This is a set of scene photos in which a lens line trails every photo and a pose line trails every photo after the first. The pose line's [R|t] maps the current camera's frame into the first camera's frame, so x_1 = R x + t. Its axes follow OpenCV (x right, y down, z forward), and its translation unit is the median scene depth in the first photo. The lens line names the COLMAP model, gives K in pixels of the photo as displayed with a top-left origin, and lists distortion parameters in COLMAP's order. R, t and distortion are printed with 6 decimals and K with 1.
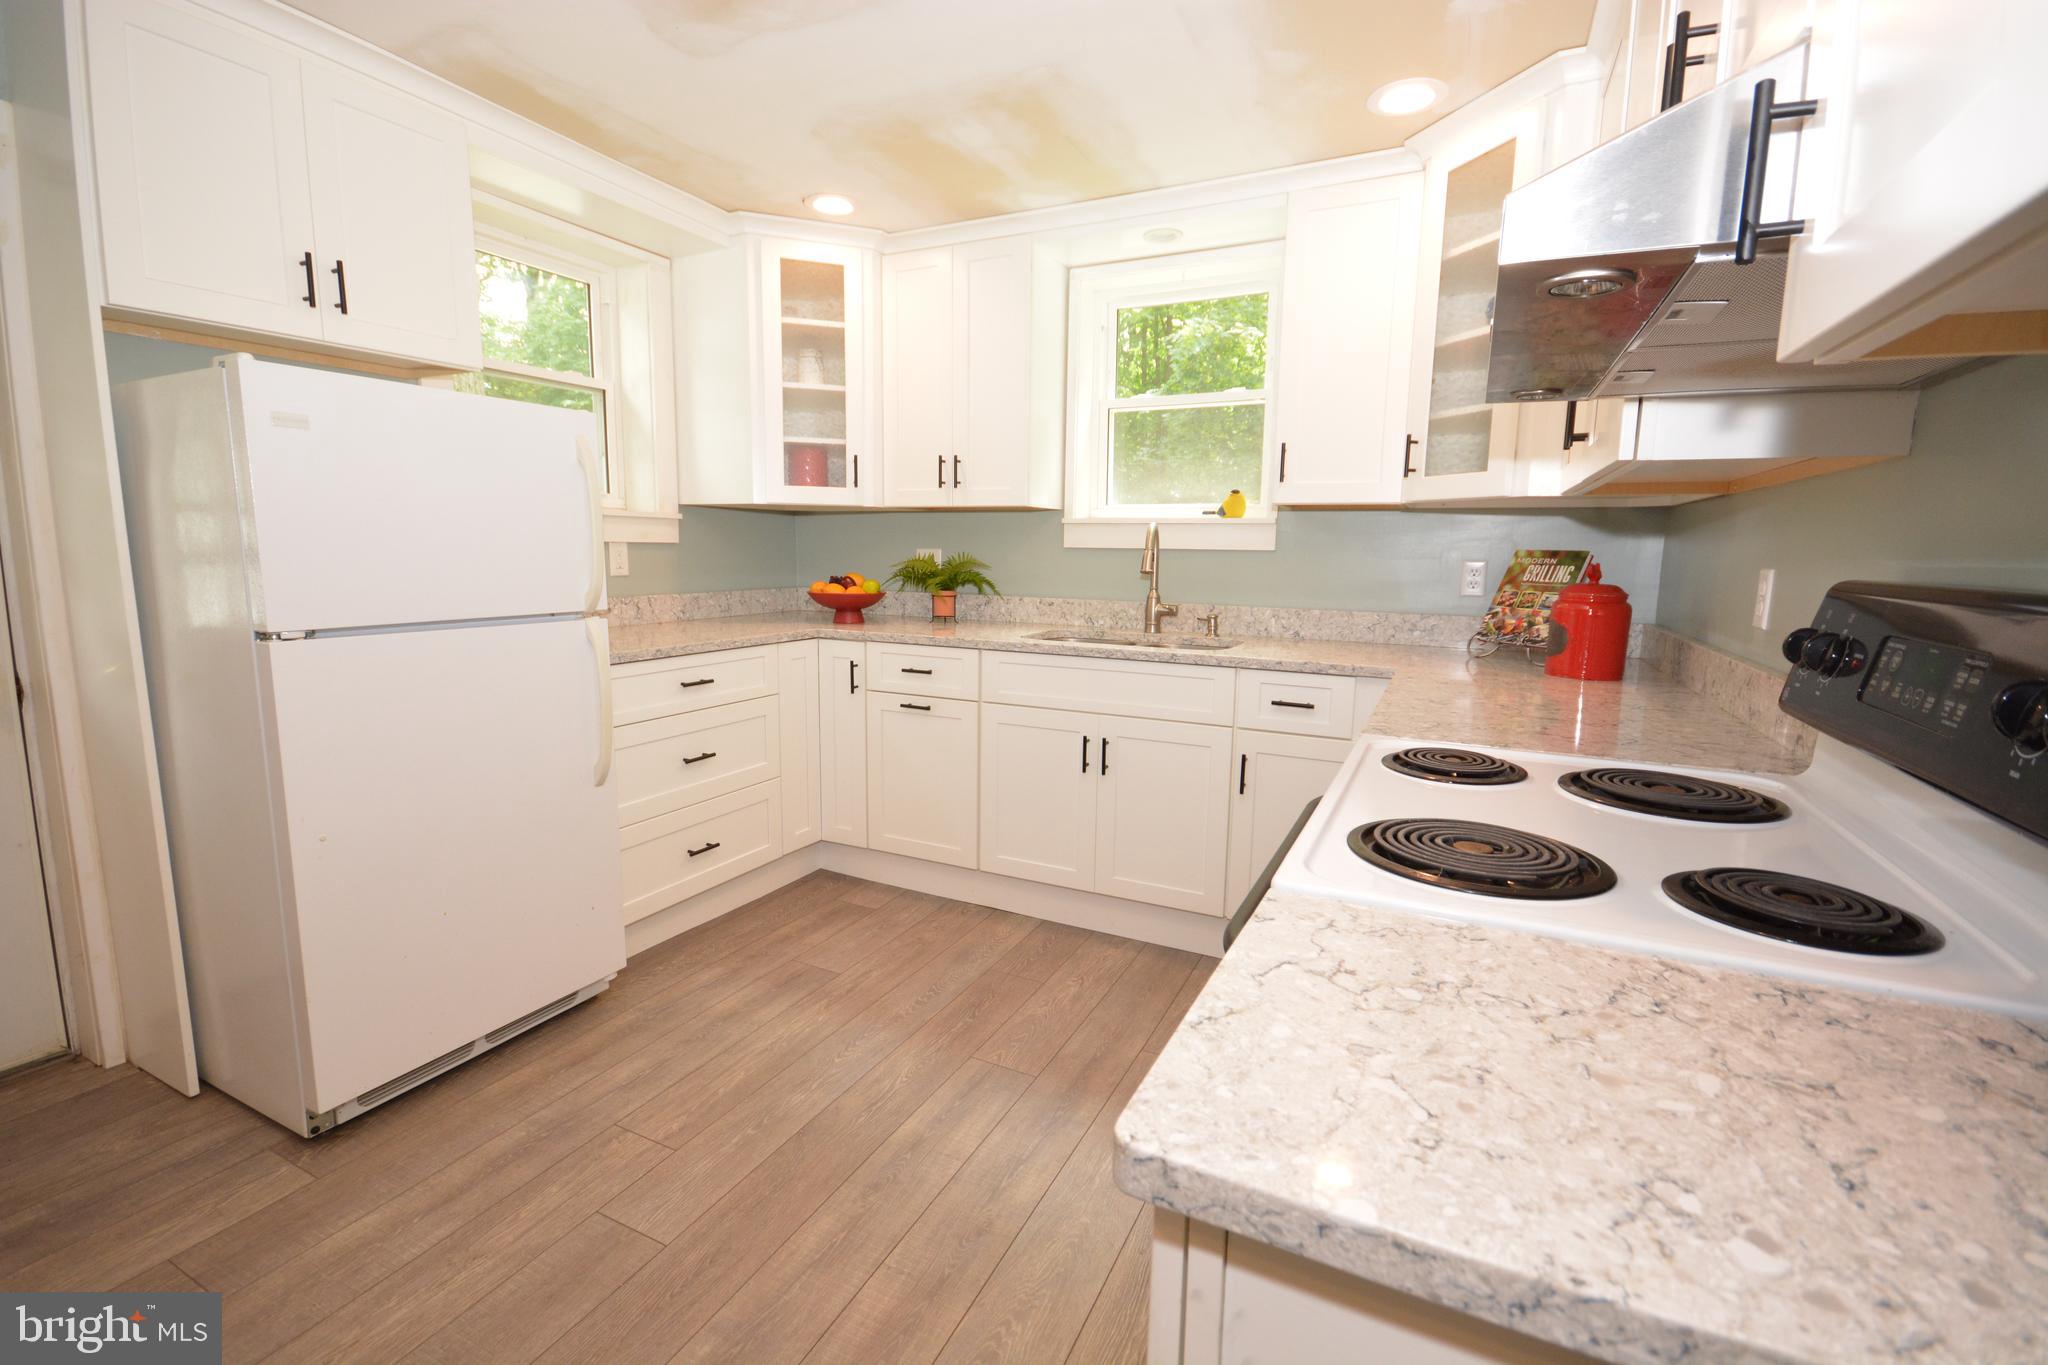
lens RADIAL K [[895.3, 0, 1018.7], [0, 895.3, 674.8], [0, 0, 1]] dist [-0.013604, -0.000016]
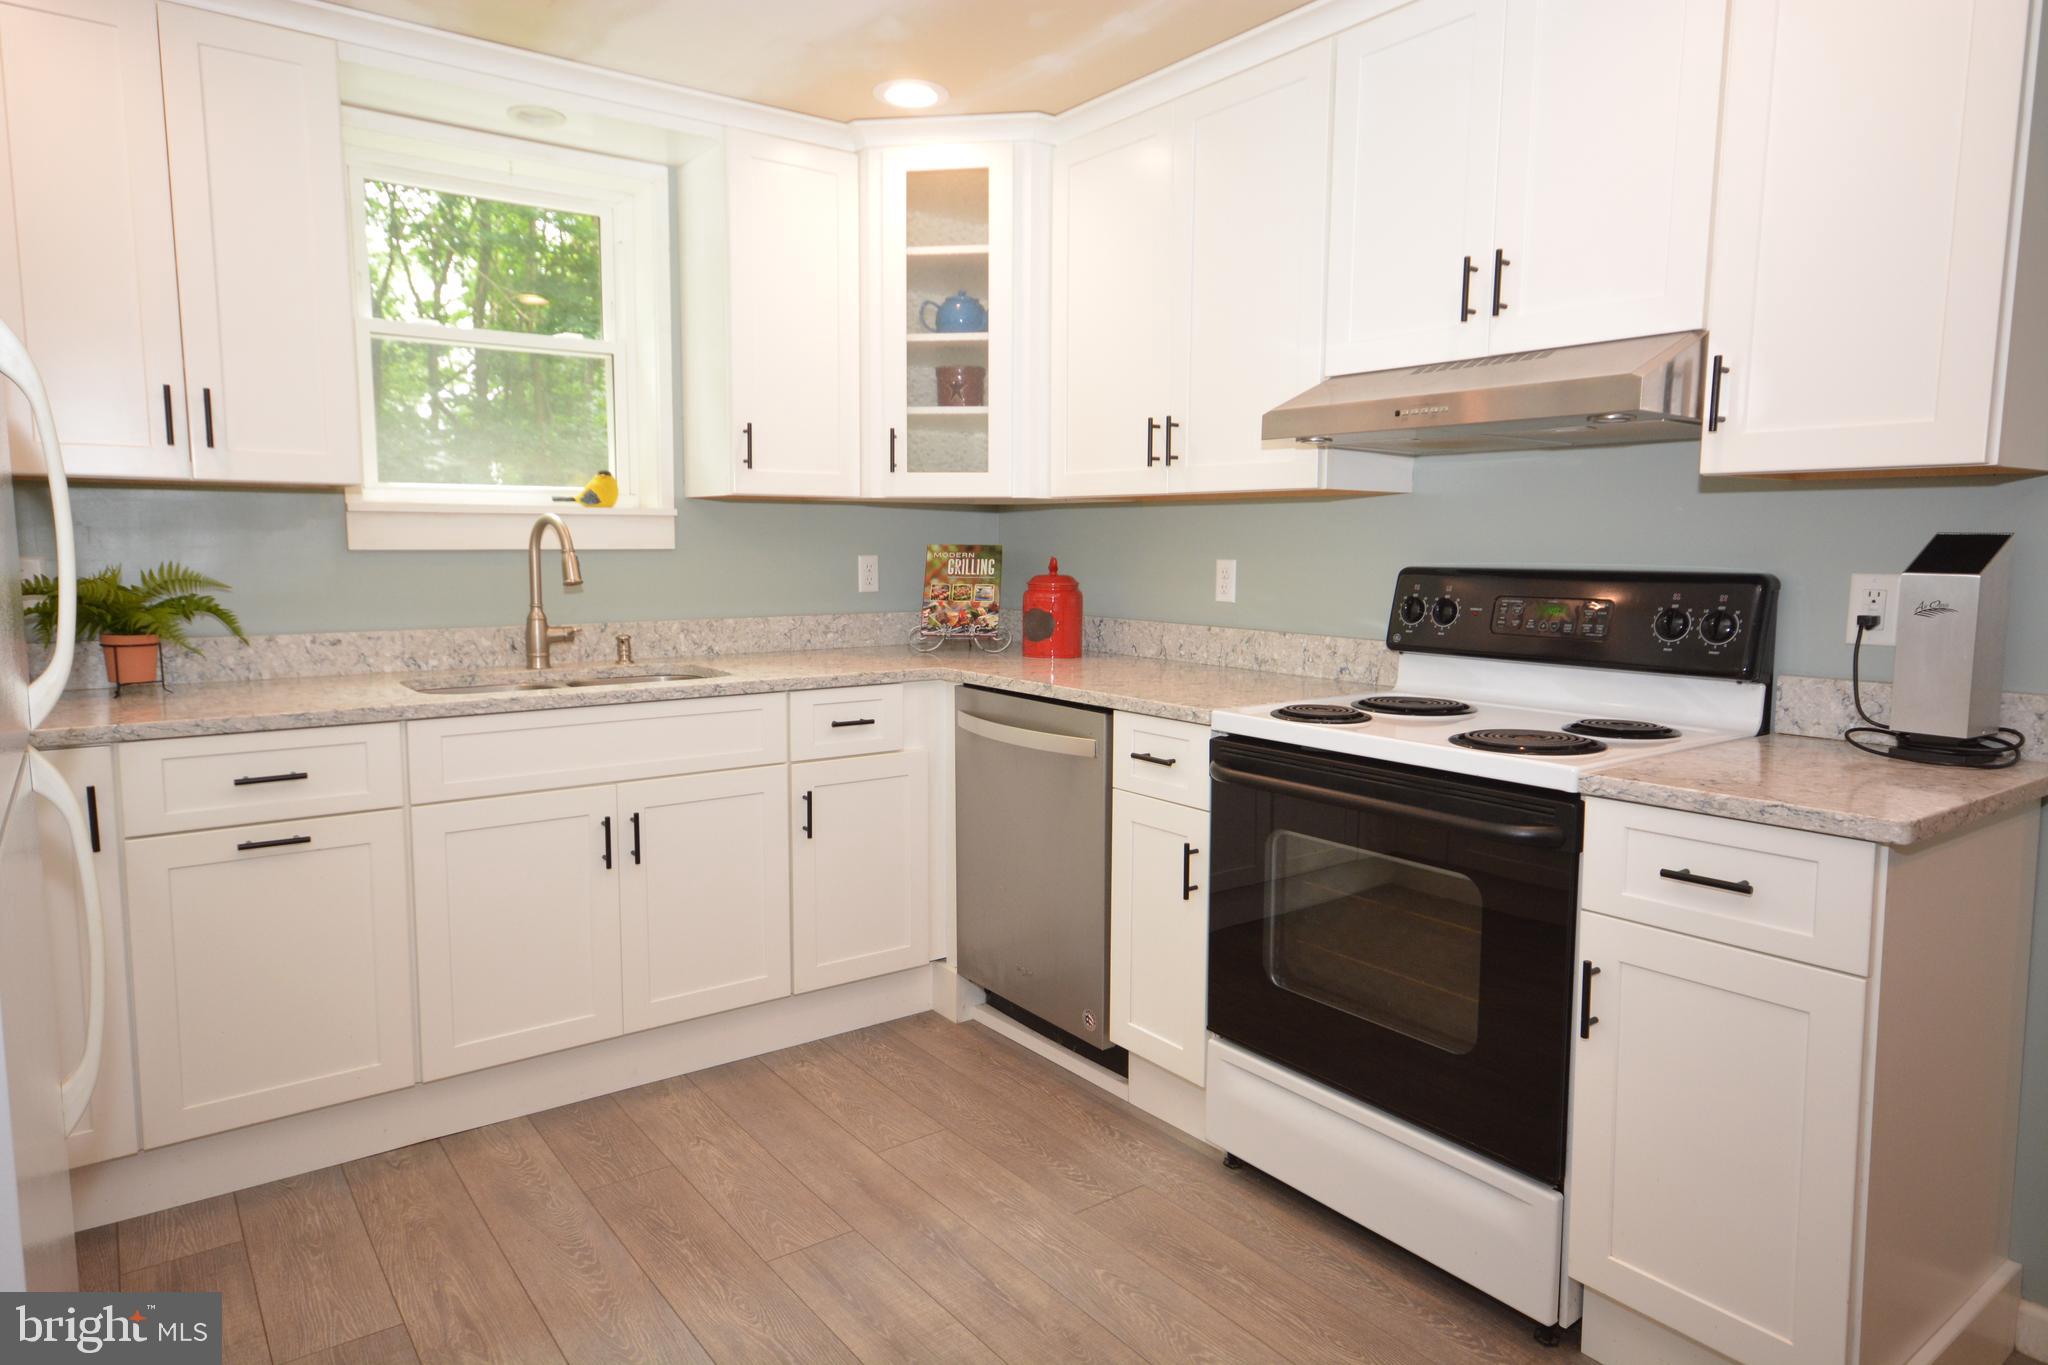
lens RADIAL K [[1228.3, 0, 1024.0], [0, 1228.3, 679.6], [0, 0, 1]] dist [-0.030434, 0.000090]
pose [[0.428108, -0.111480, 0.896825, -0.602743], [0.129261, 0.989713, 0.061322, -0.052485], [-0.894436, 0.089672, 0.438114, 0.262668]]
